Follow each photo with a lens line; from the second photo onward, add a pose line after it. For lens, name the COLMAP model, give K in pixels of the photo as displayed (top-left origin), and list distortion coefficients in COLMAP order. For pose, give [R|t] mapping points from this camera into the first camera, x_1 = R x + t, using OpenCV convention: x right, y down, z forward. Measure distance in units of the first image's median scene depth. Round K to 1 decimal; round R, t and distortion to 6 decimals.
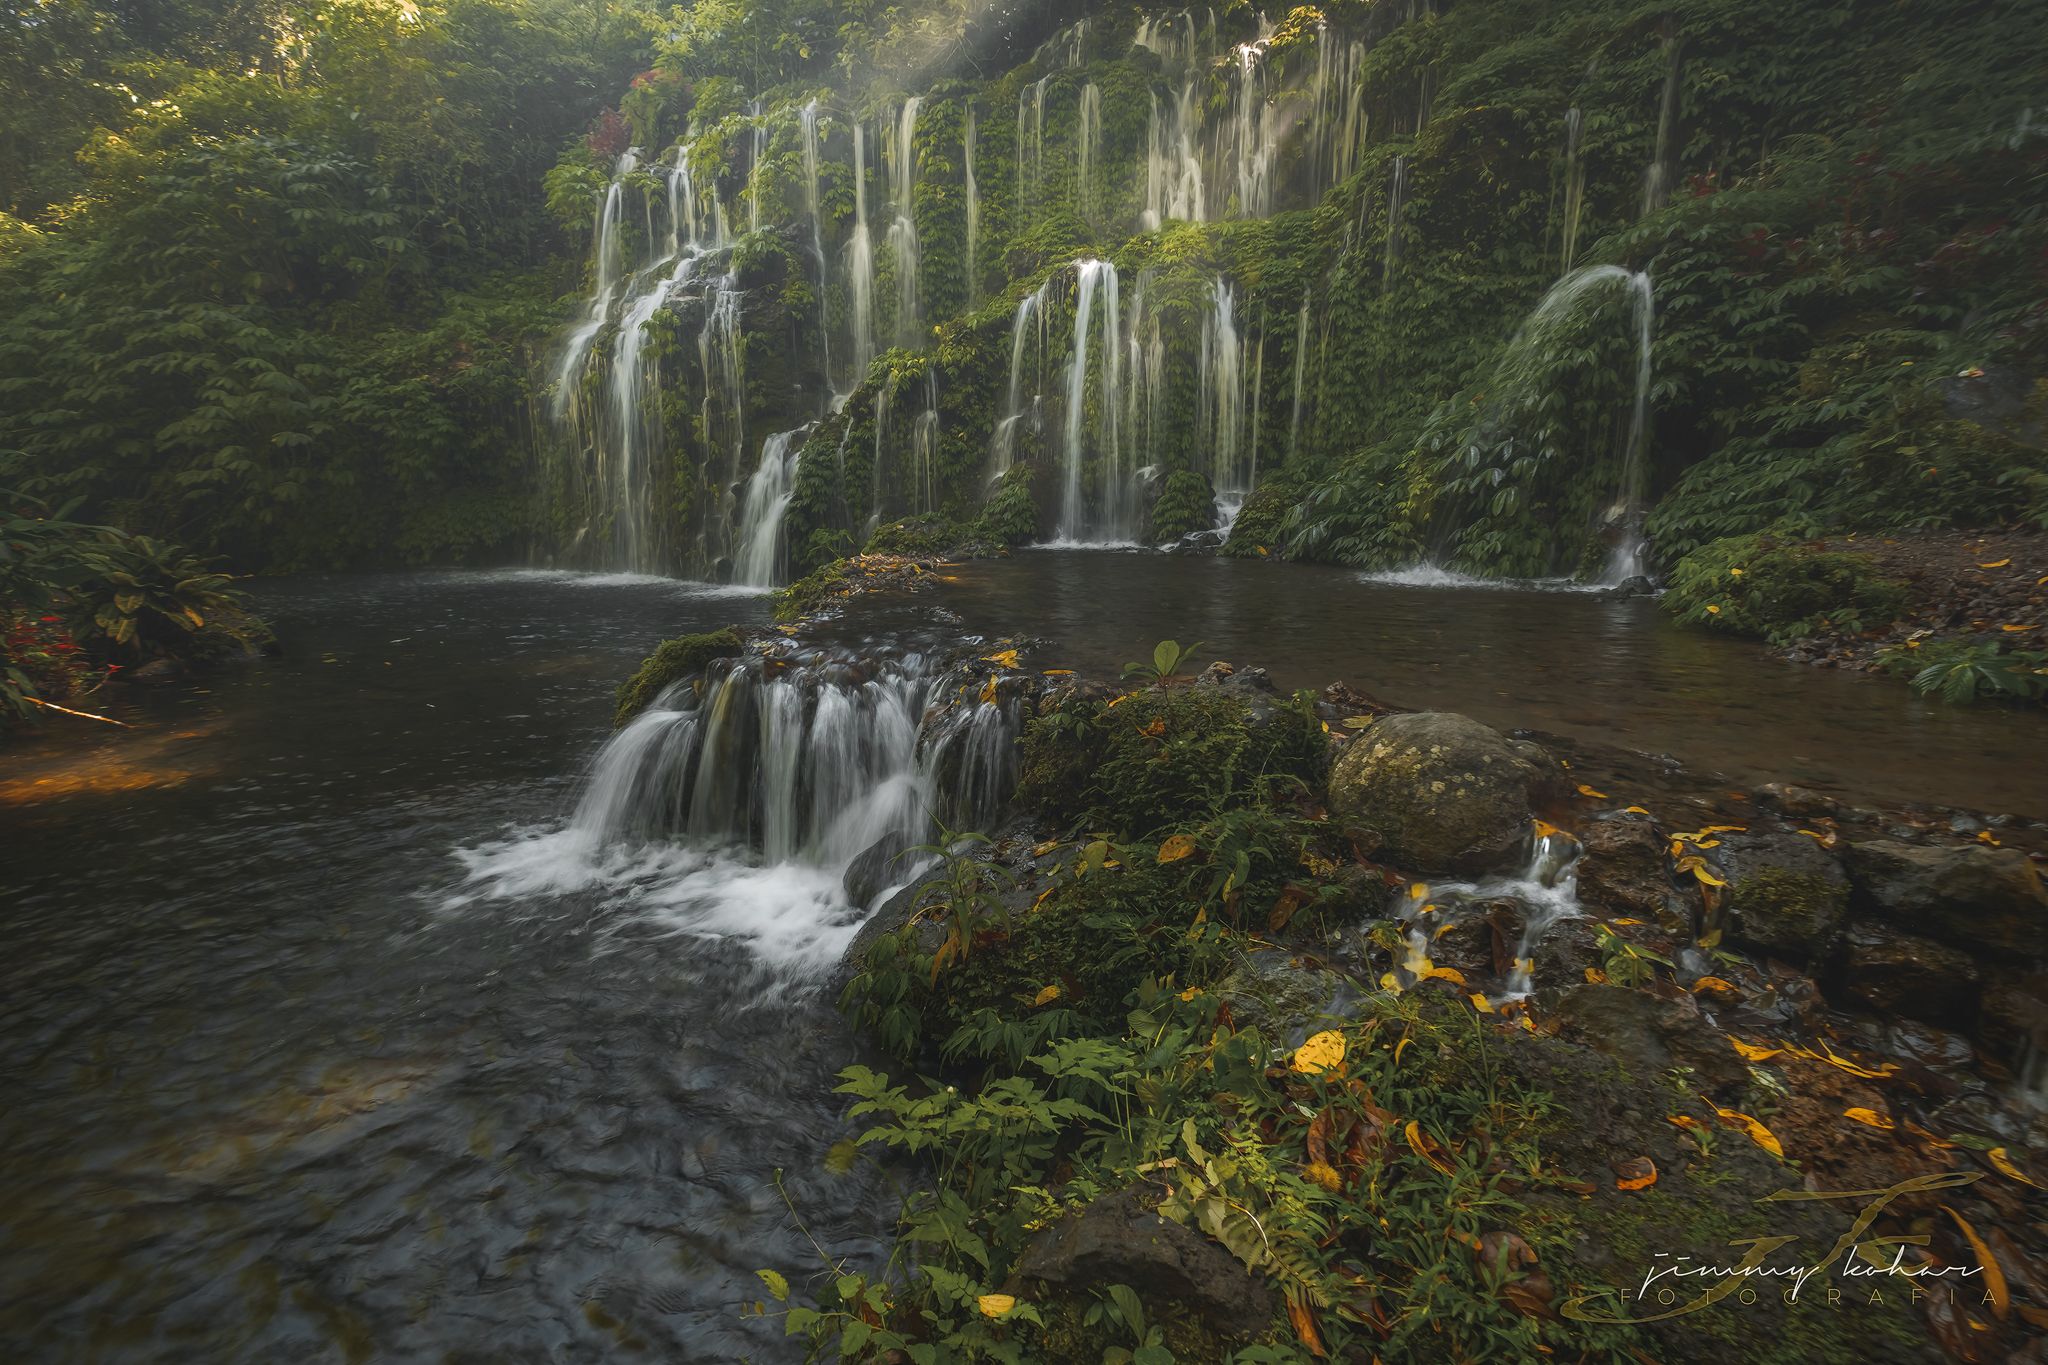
lens RADIAL K [[891.5, 0, 1029.5], [0, 891.5, 676.0], [0, 0, 1]] dist [0.007884, -0.005523]
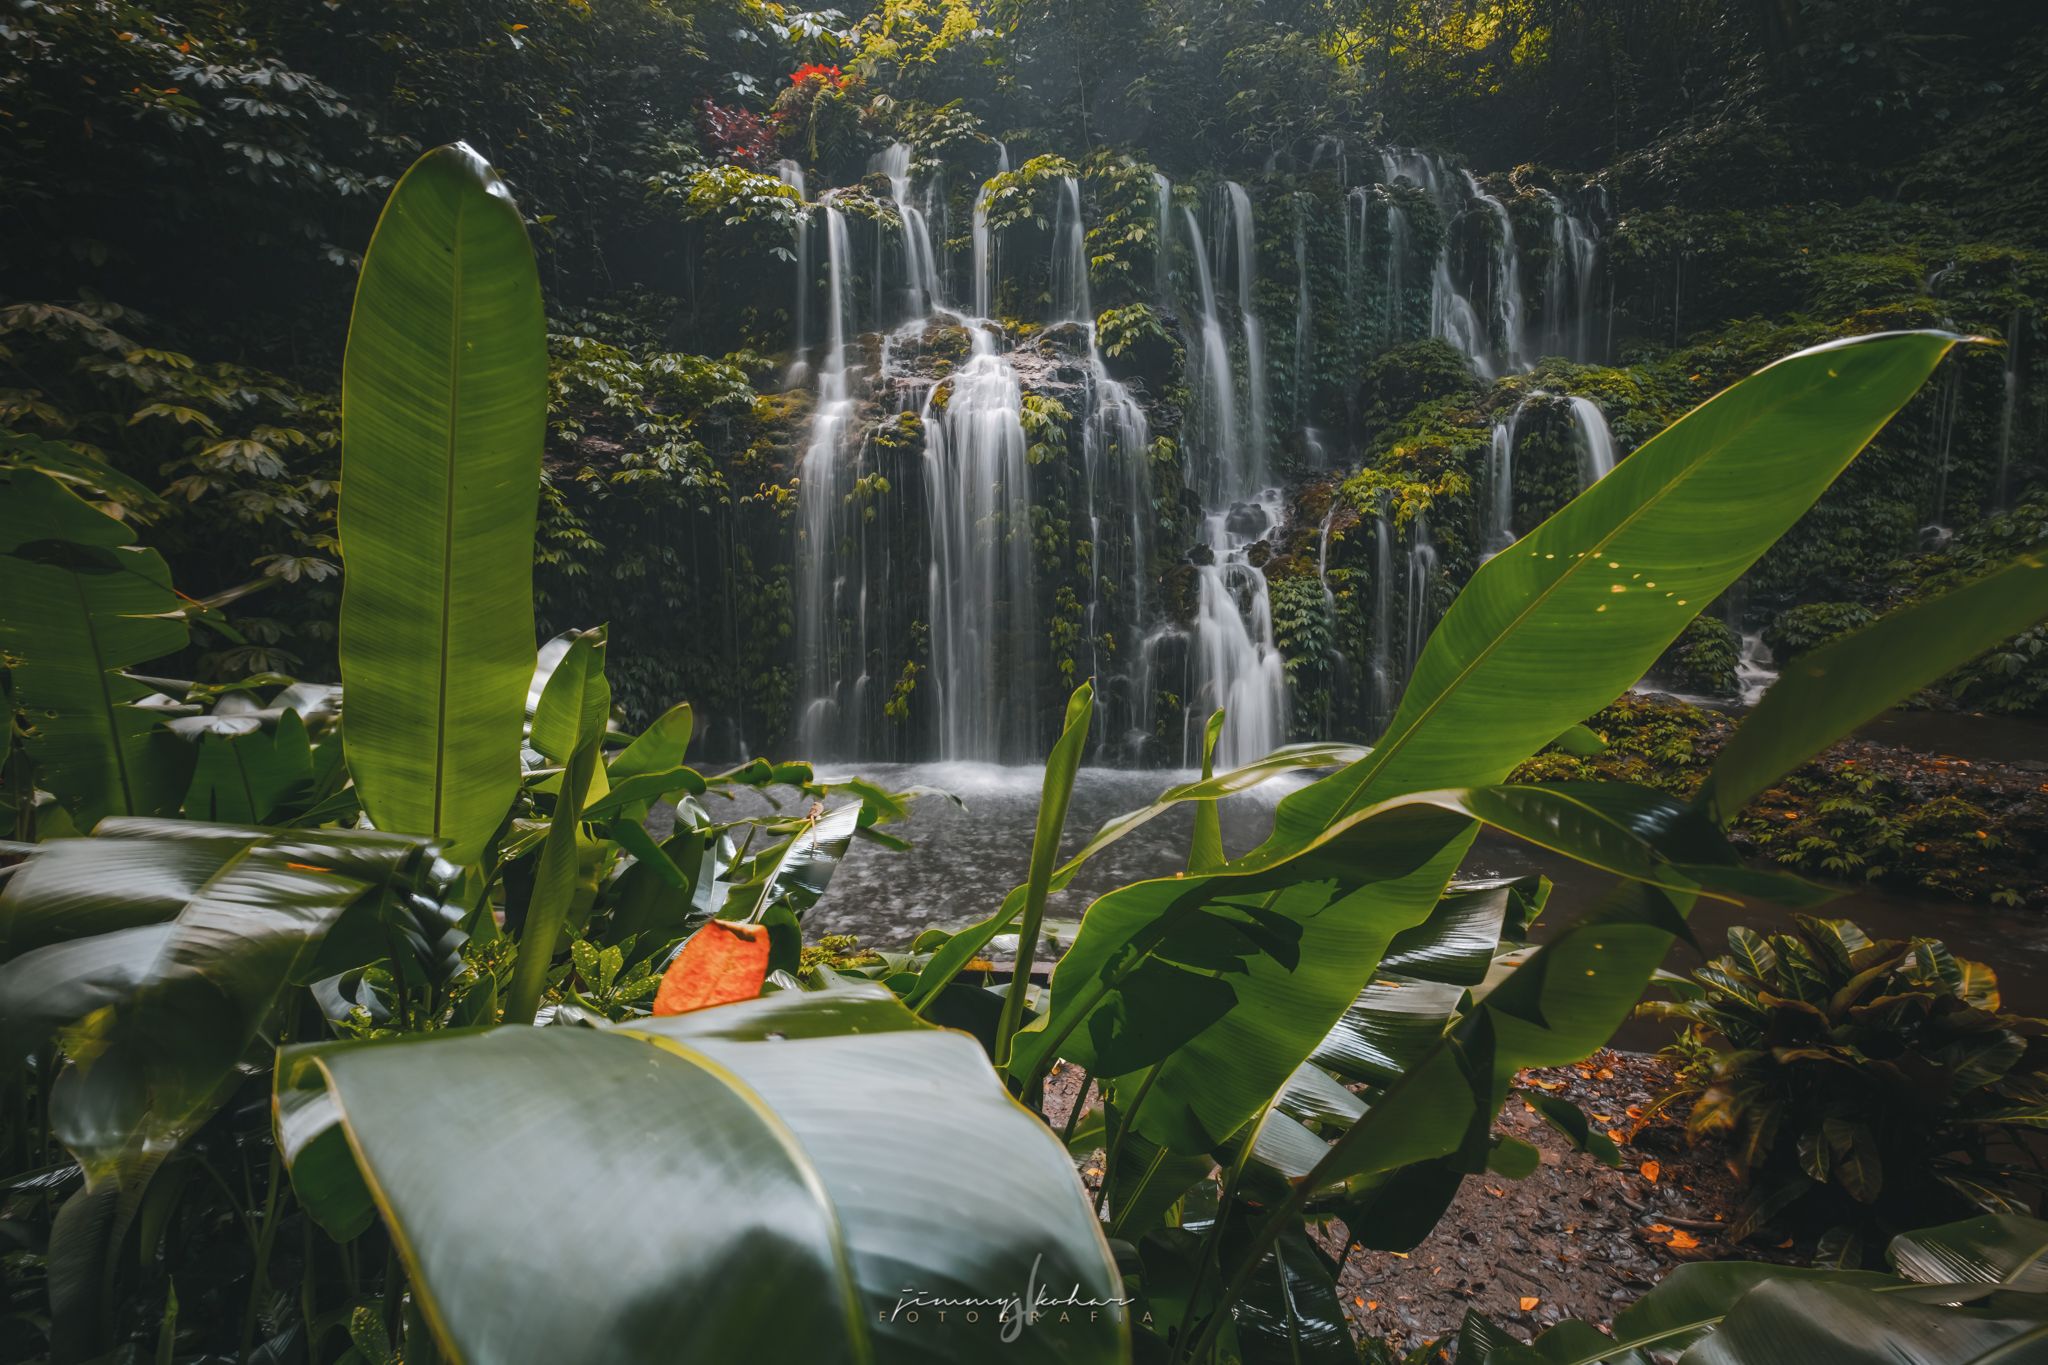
lens RADIAL K [[891.5, 0, 1029.5], [0, 891.5, 676.0], [0, 0, 1]] dist [0.007884, -0.005523]
pose [[0.883311, -0.057155, 0.465289, -0.749045], [0.098152, 0.993089, -0.064344, -0.138380], [-0.458396, 0.102505, 0.882817, 0.382647]]
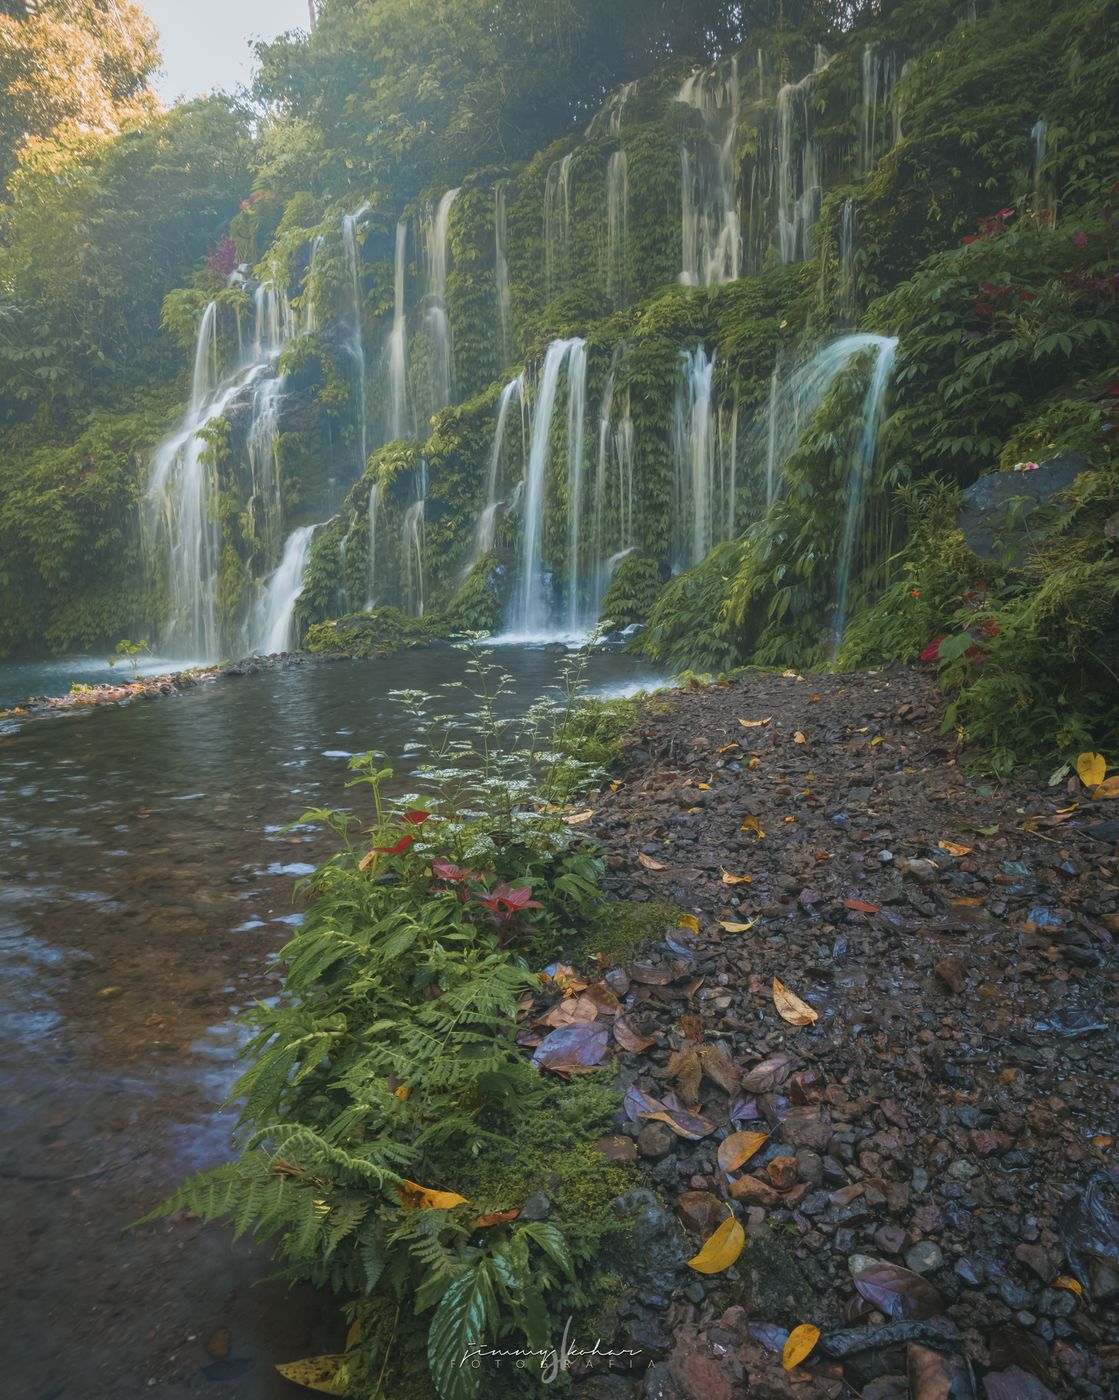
lens RADIAL K [[976.4, 0, 559.5], [0, 976.4, 700.0], [0, 0, 1]] dist [0.001113, -0.001659]
pose [[0.959102, 0.009338, -0.282906, 0.306519], [-0.024122, 0.998516, -0.048821, -0.025501], [0.282031, 0.053648, 0.957904, 0.016271]]
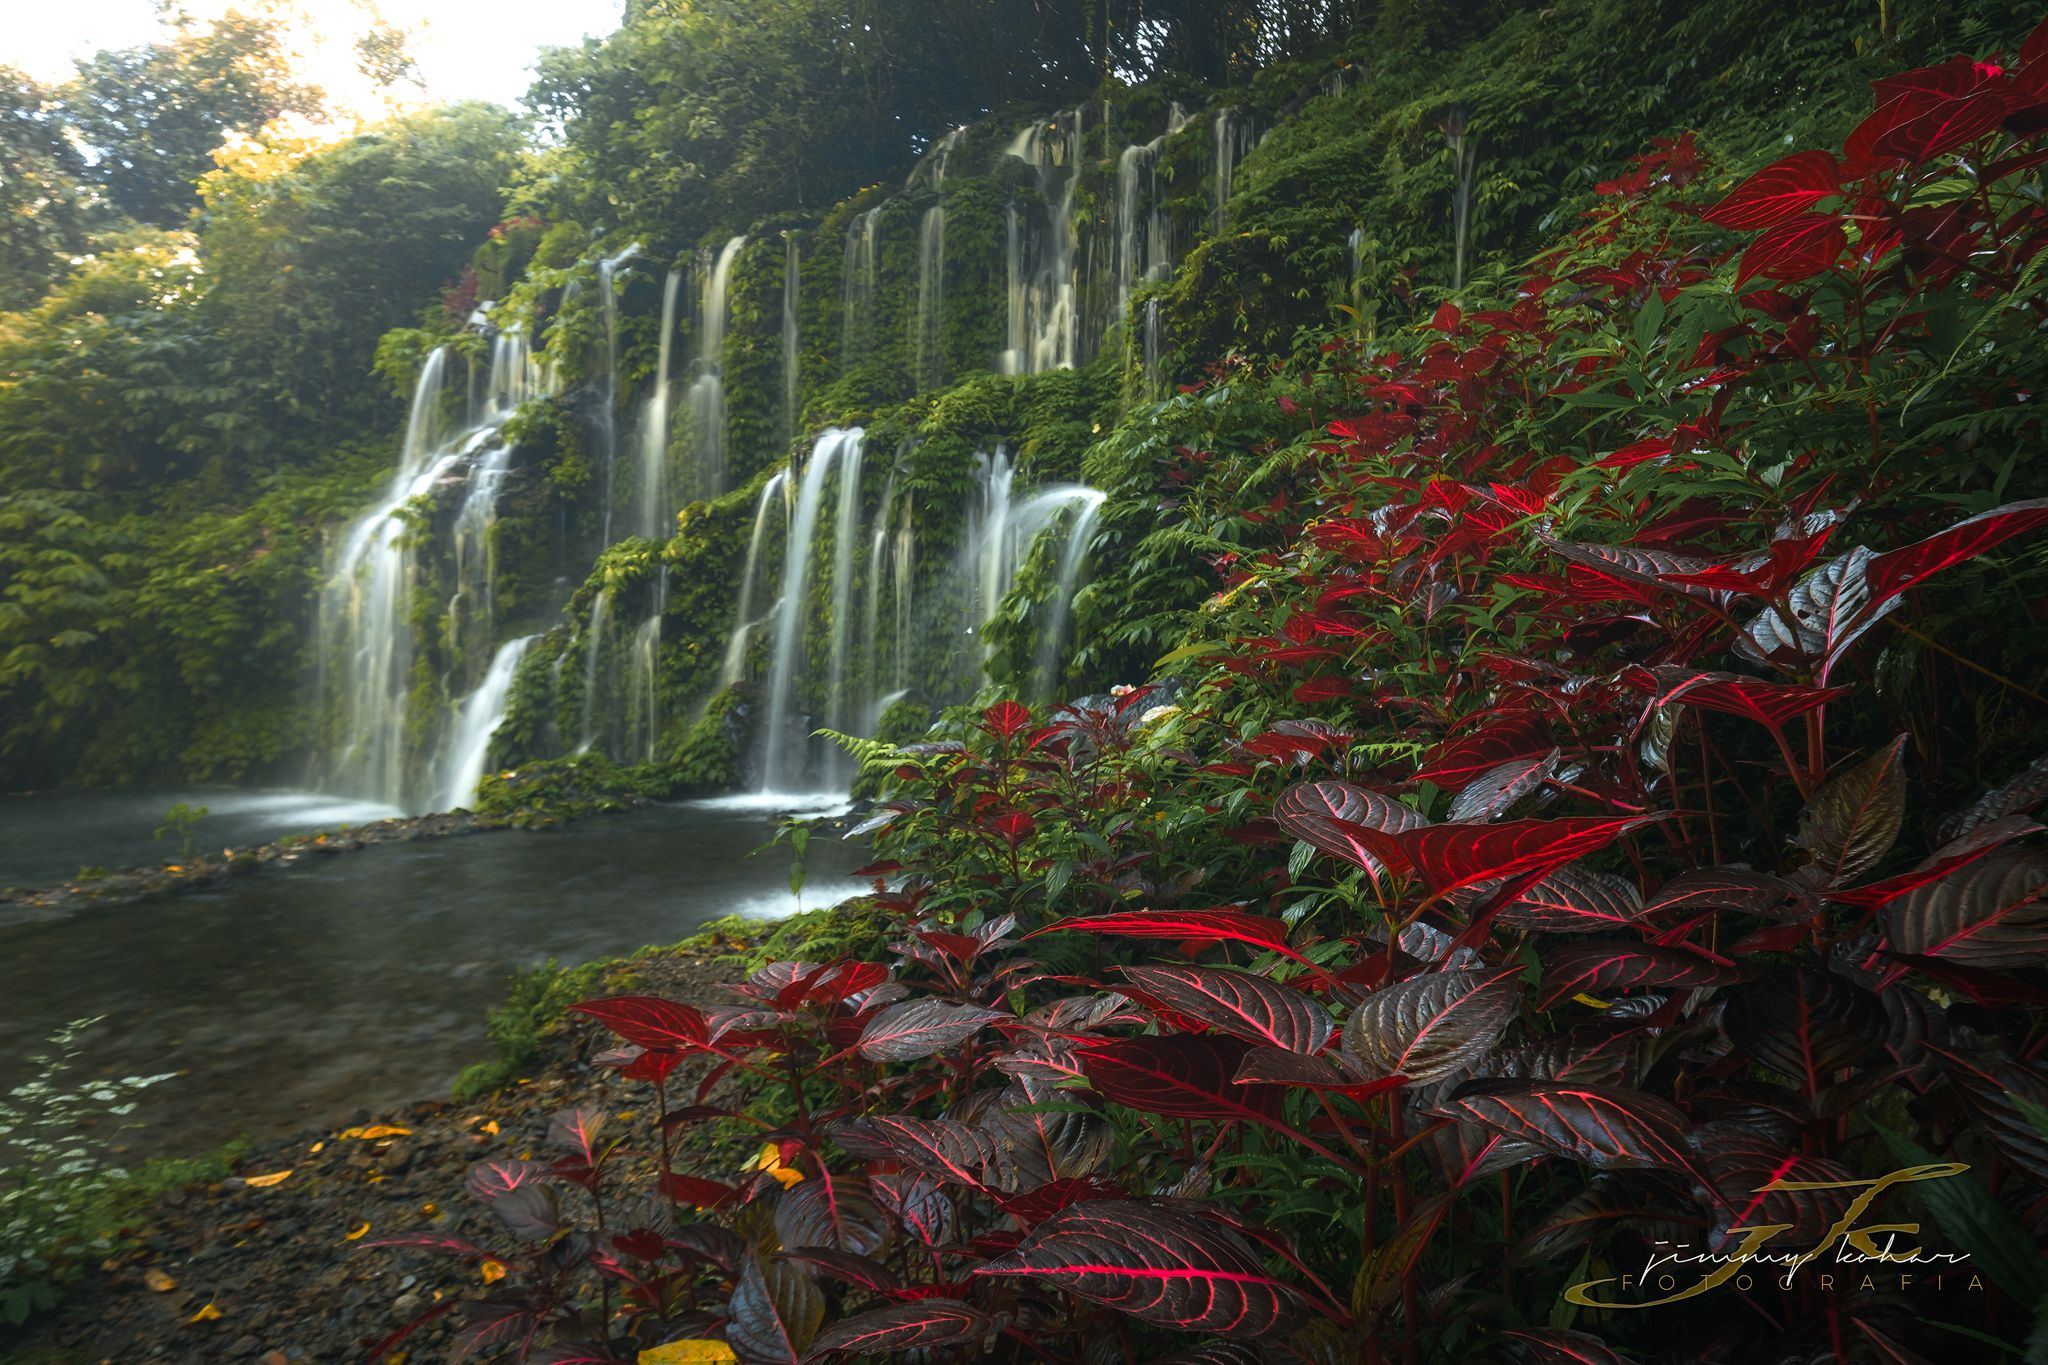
lens RADIAL K [[1279.4, 0, 1031.8], [0, 1279.4, 672.0], [0, 0, 1]] dist [0.003481, 0.001646]
pose [[0.973646, 0.007516, -0.227940, 0.411668], [-0.049596, 0.982516, -0.179451, -0.057874], [0.222606, 0.186027, 0.956996, 0.010016]]
